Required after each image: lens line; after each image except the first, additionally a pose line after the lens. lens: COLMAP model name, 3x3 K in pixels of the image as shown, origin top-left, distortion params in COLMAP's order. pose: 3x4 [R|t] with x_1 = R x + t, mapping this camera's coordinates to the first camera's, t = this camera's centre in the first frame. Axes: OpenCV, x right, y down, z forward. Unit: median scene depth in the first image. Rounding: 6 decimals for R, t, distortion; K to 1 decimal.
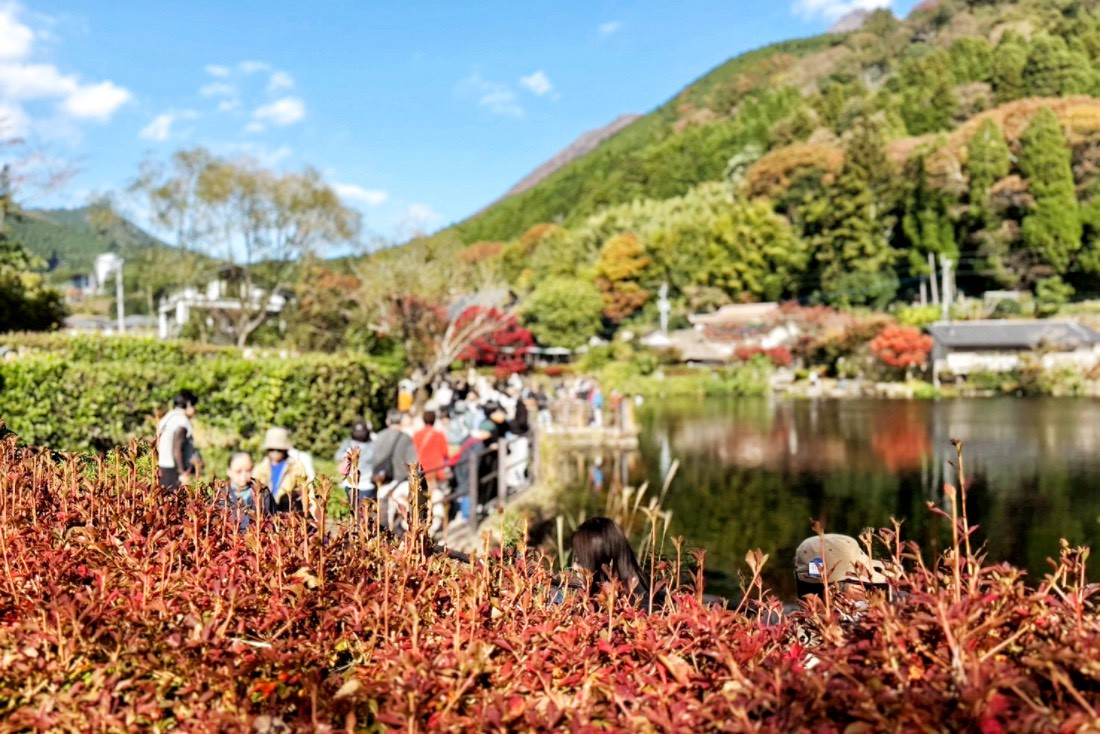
lens RADIAL K [[658.2, 0, 568.3], [0, 658.2, 367.7], [0, 0, 1]] dist [0.001578, -0.000278]
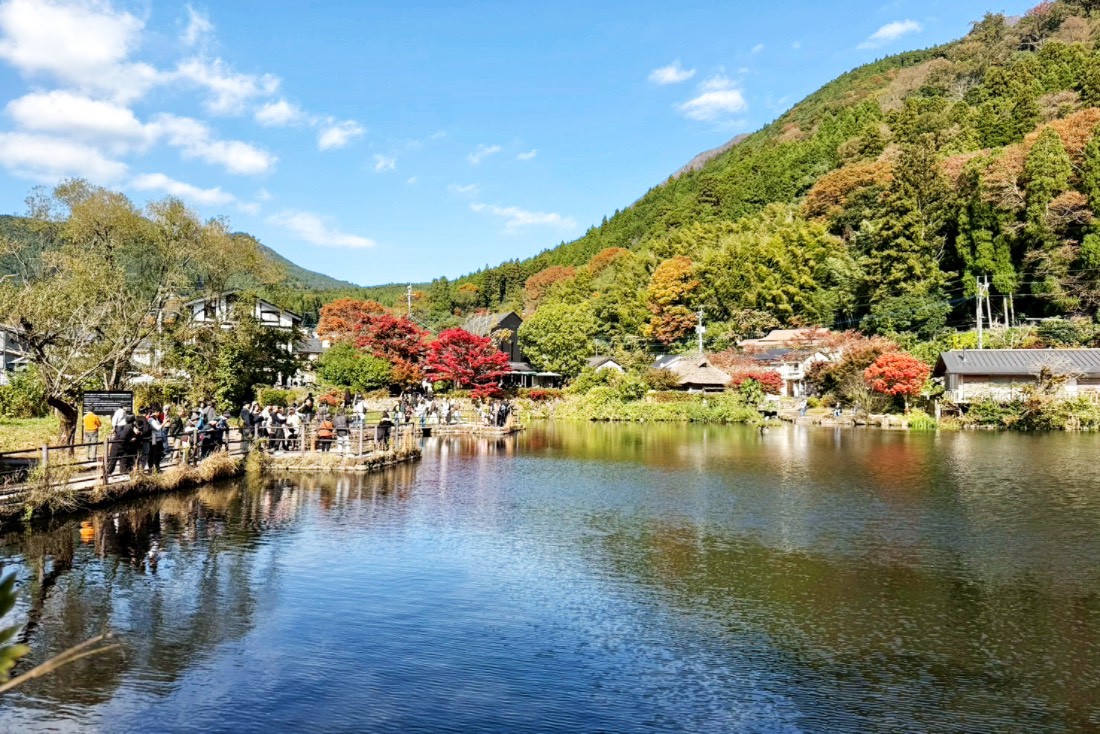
lens RADIAL K [[658.2, 0, 568.3], [0, 658.2, 367.7], [0, 0, 1]] dist [0.001578, -0.000278]
pose [[0.990452, 0.013724, -0.137172, 0.092417], [-0.018327, 0.999308, -0.032353, -0.001532], [0.136633, 0.034558, 0.990019, 0.004179]]
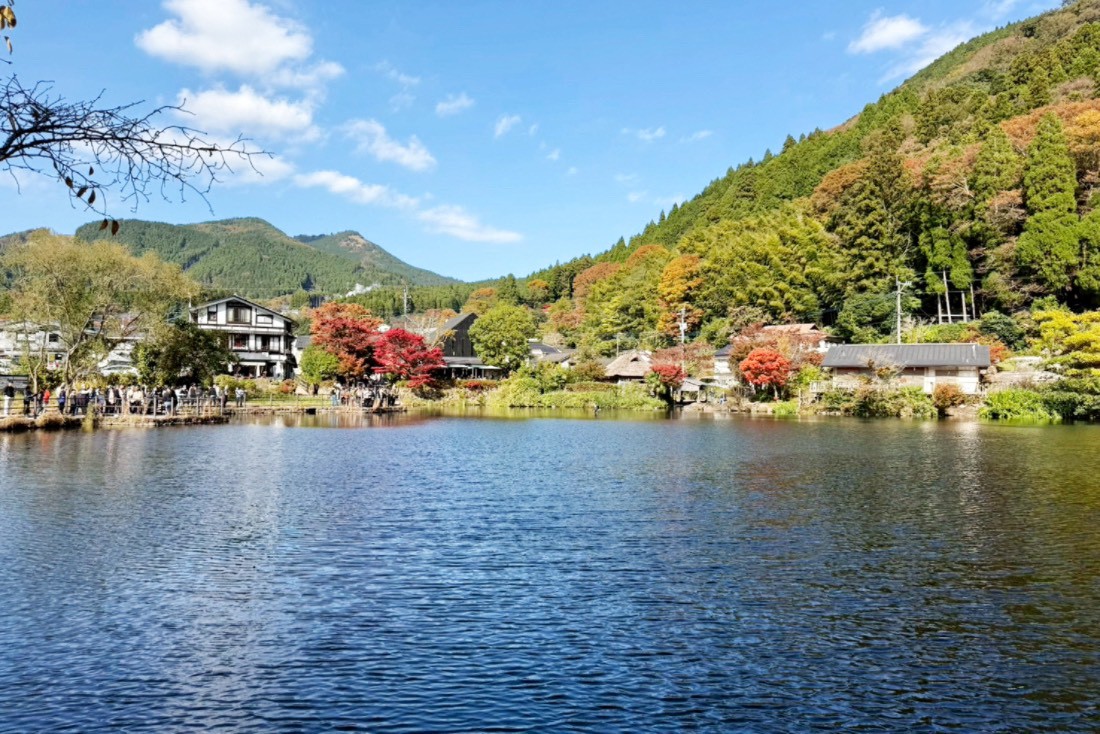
lens RADIAL K [[658.2, 0, 568.3], [0, 658.2, 367.7], [0, 0, 1]] dist [0.001578, -0.000278]
pose [[0.970075, 0.013607, -0.242424, 0.243771], [-0.019799, 0.999537, -0.023124, -0.000190], [0.241997, 0.027232, 0.969895, -0.053798]]
